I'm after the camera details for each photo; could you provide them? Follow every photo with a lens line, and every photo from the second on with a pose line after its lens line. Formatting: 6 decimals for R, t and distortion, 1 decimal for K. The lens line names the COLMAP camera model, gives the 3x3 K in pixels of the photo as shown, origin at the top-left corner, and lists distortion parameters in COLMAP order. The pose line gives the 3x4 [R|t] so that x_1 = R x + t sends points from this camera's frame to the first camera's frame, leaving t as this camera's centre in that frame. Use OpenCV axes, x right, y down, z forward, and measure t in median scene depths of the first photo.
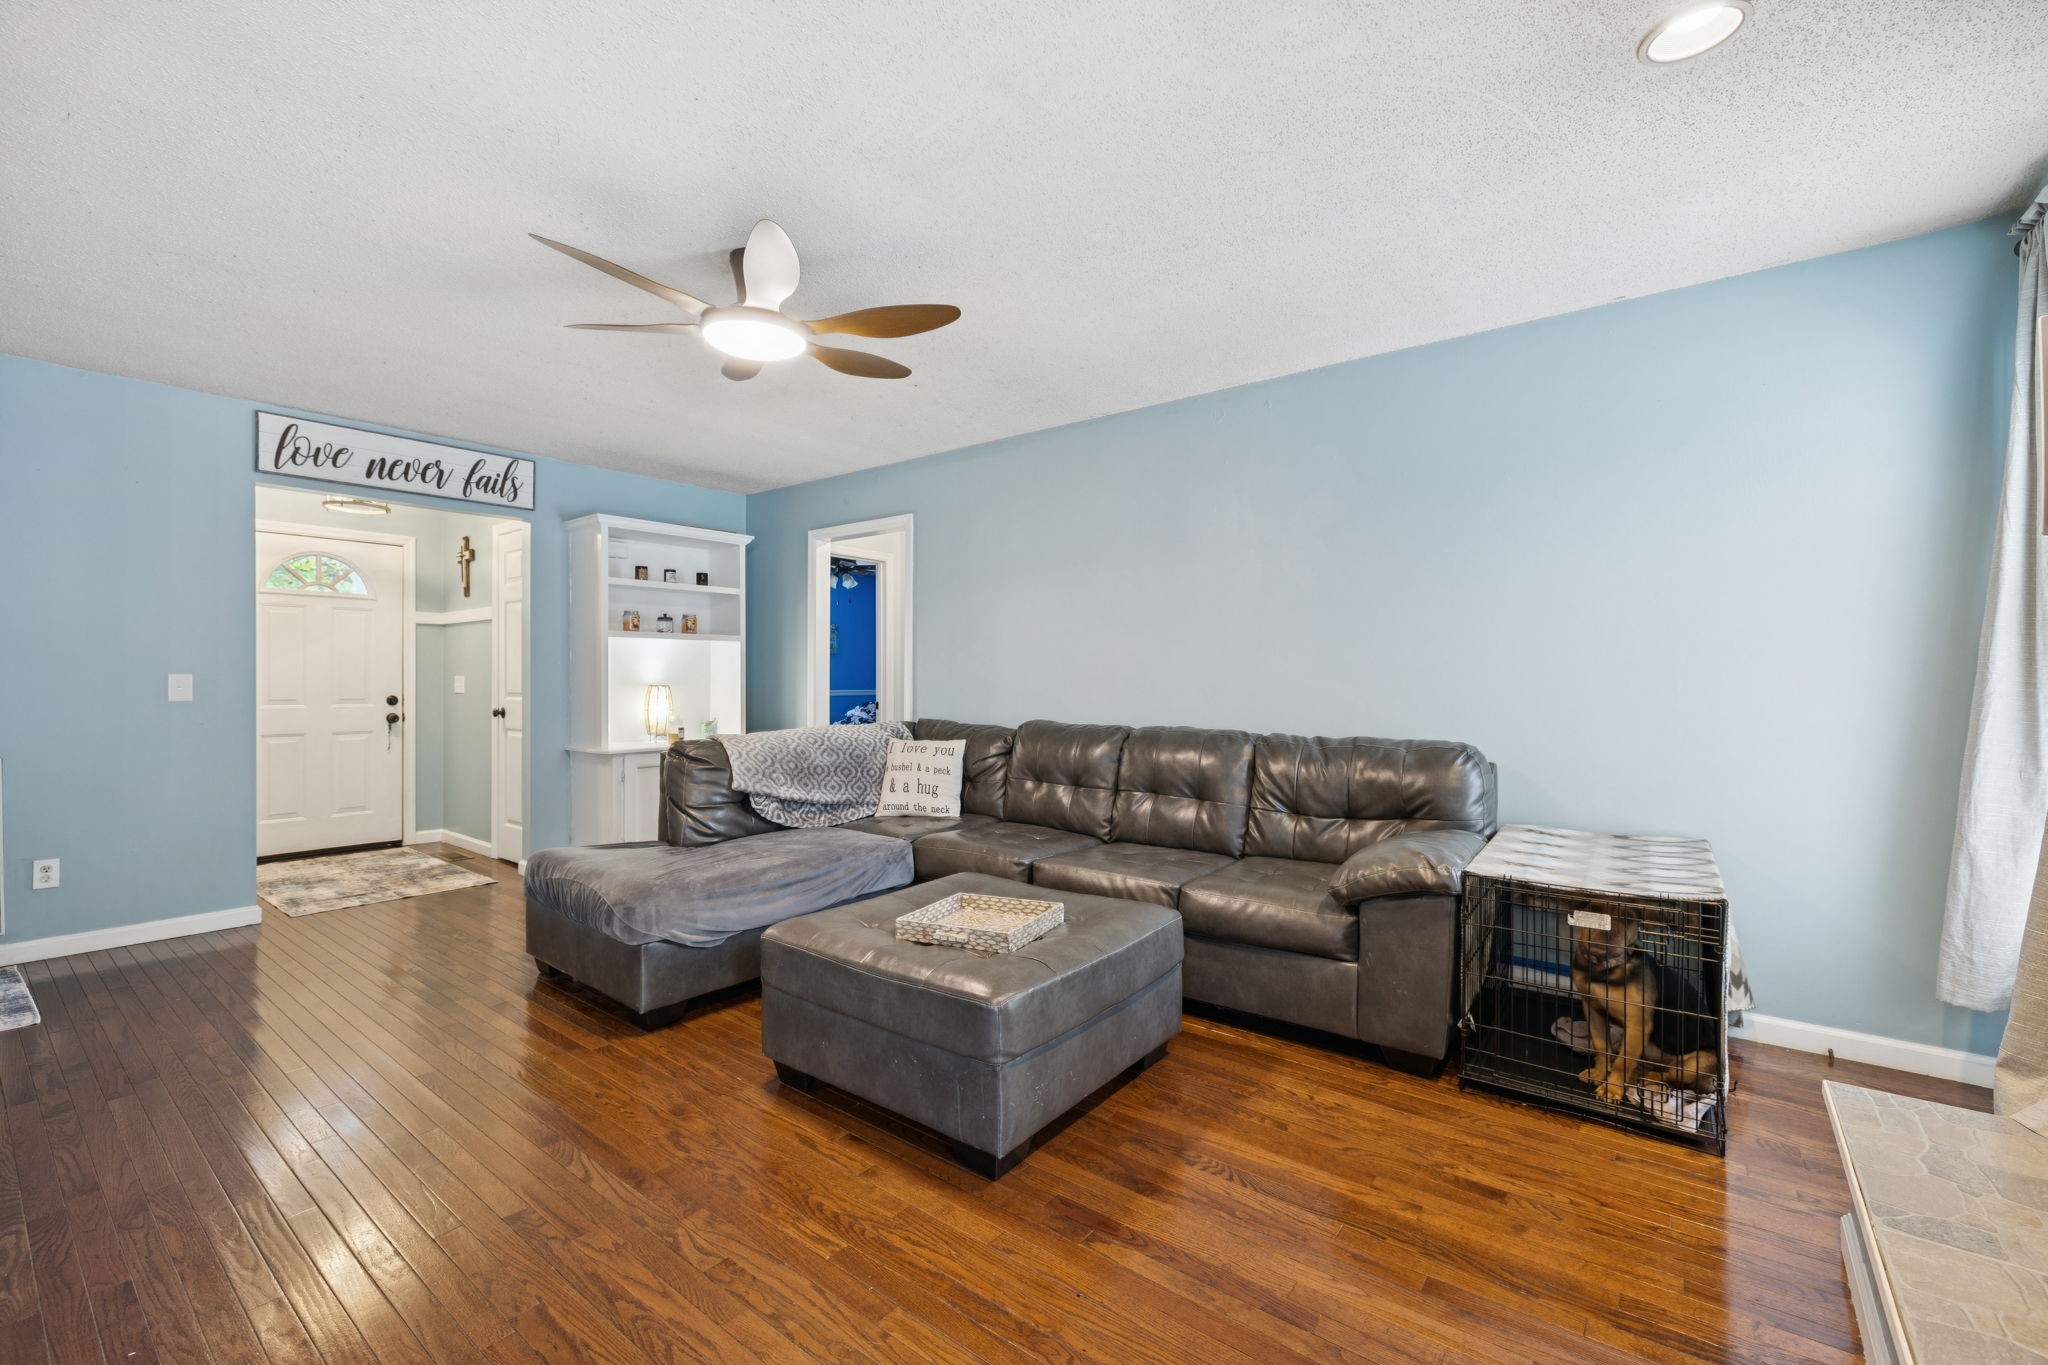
lens RADIAL K [[854.5, 0, 1024.0], [0, 854.5, 682.5], [0, 0, 1]] dist [-0.000430, -0.000076]
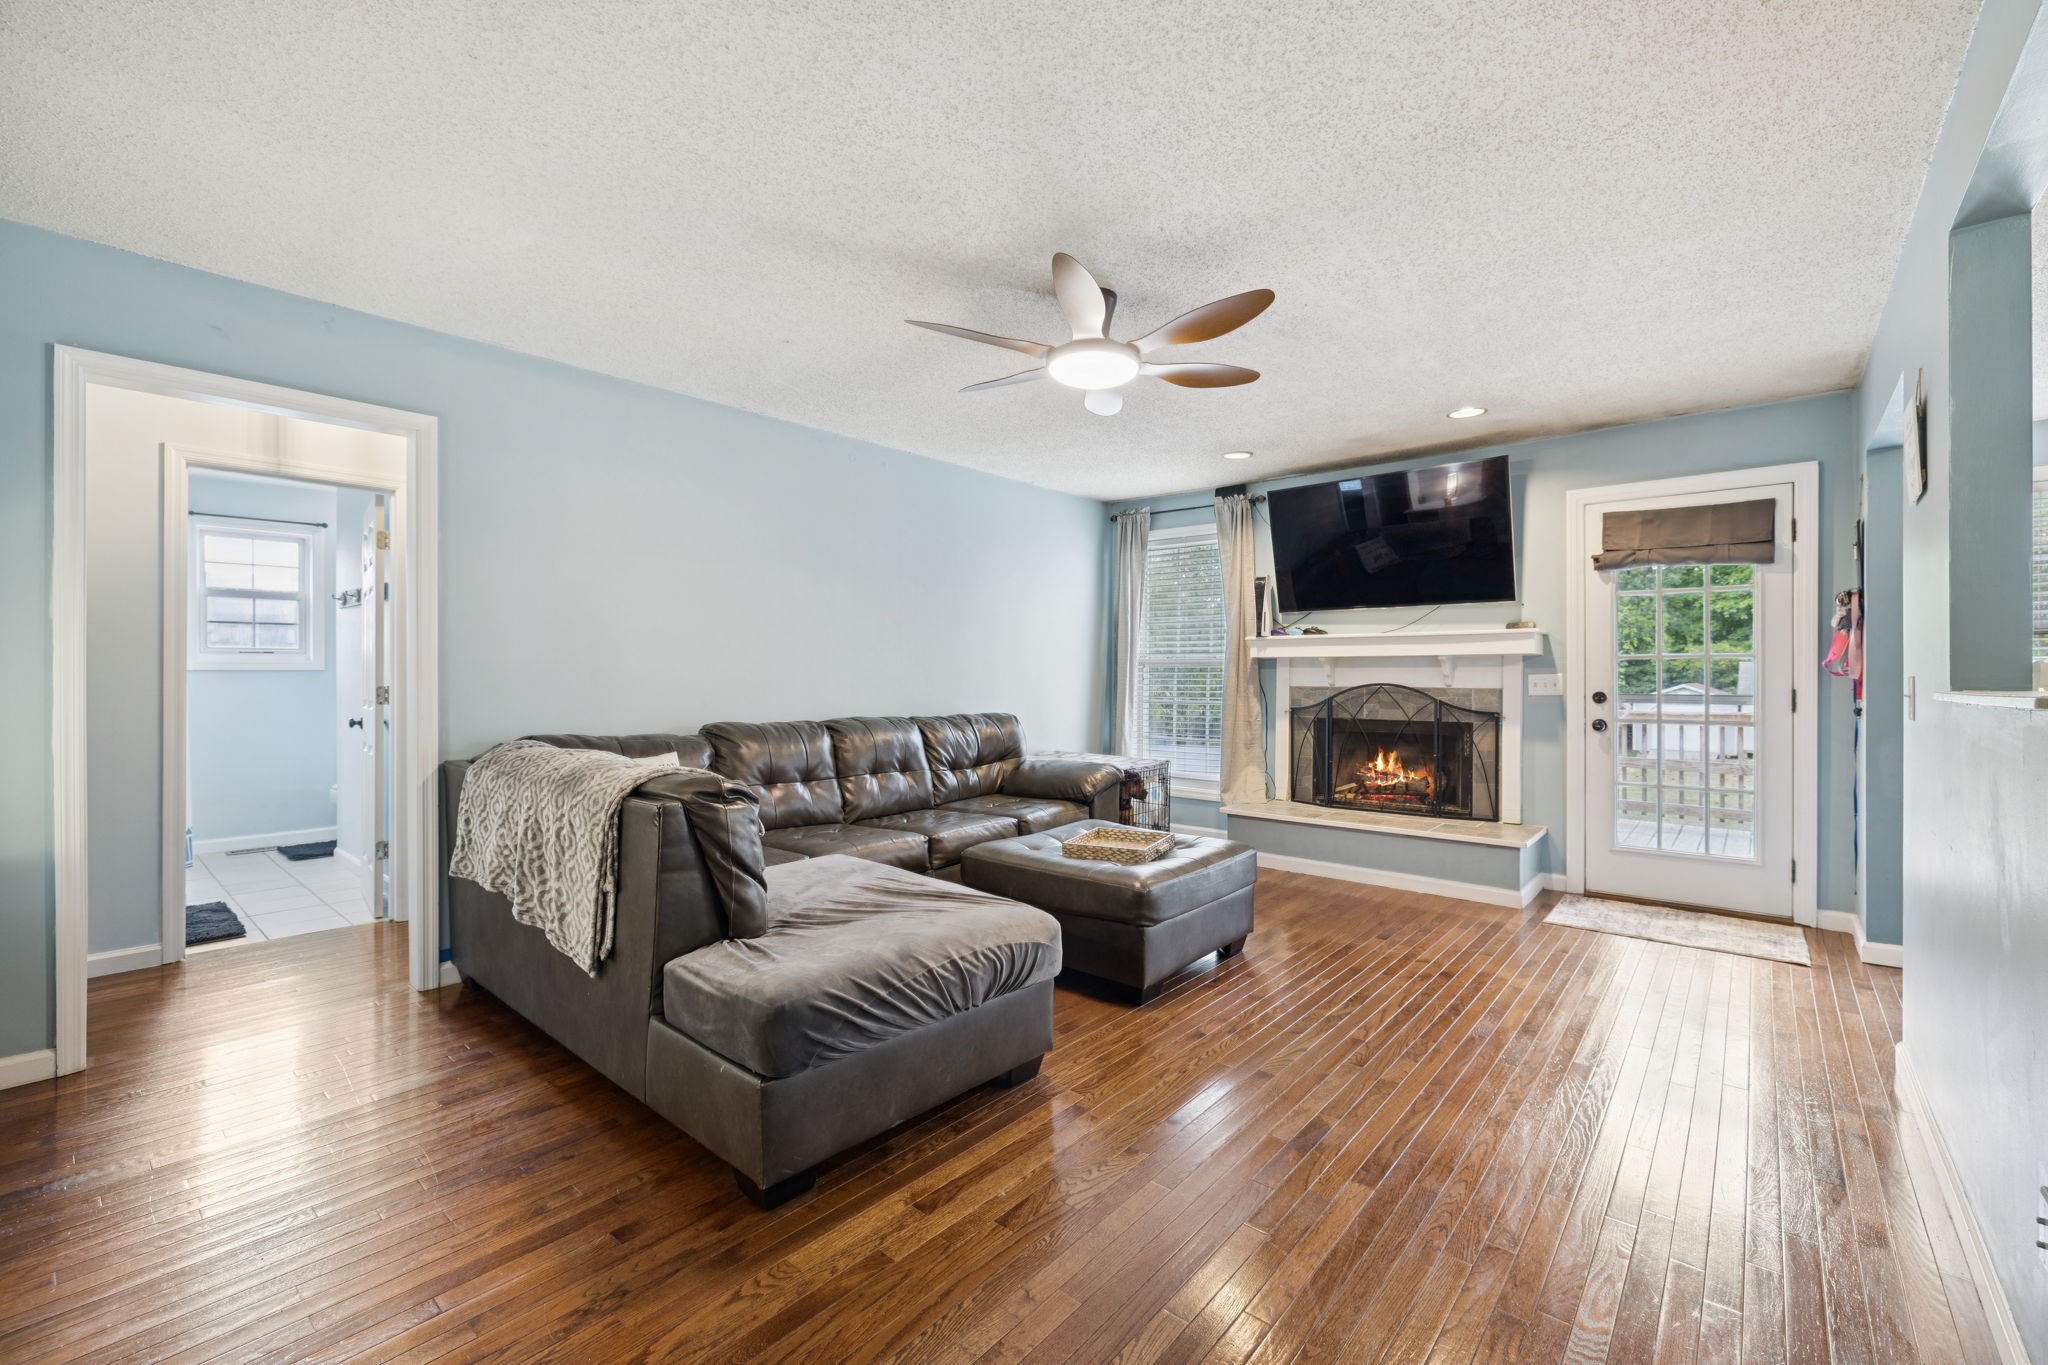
lens RADIAL K [[854.5, 0, 1024.0], [0, 854.5, 682.5], [0, 0, 1]] dist [-0.000430, -0.000076]
pose [[0.045367, -0.014039, 0.998872, -1.035118], [0.003679, 0.999897, 0.013886, -0.012911], [-0.998964, 0.003045, 0.045414, 0.740865]]
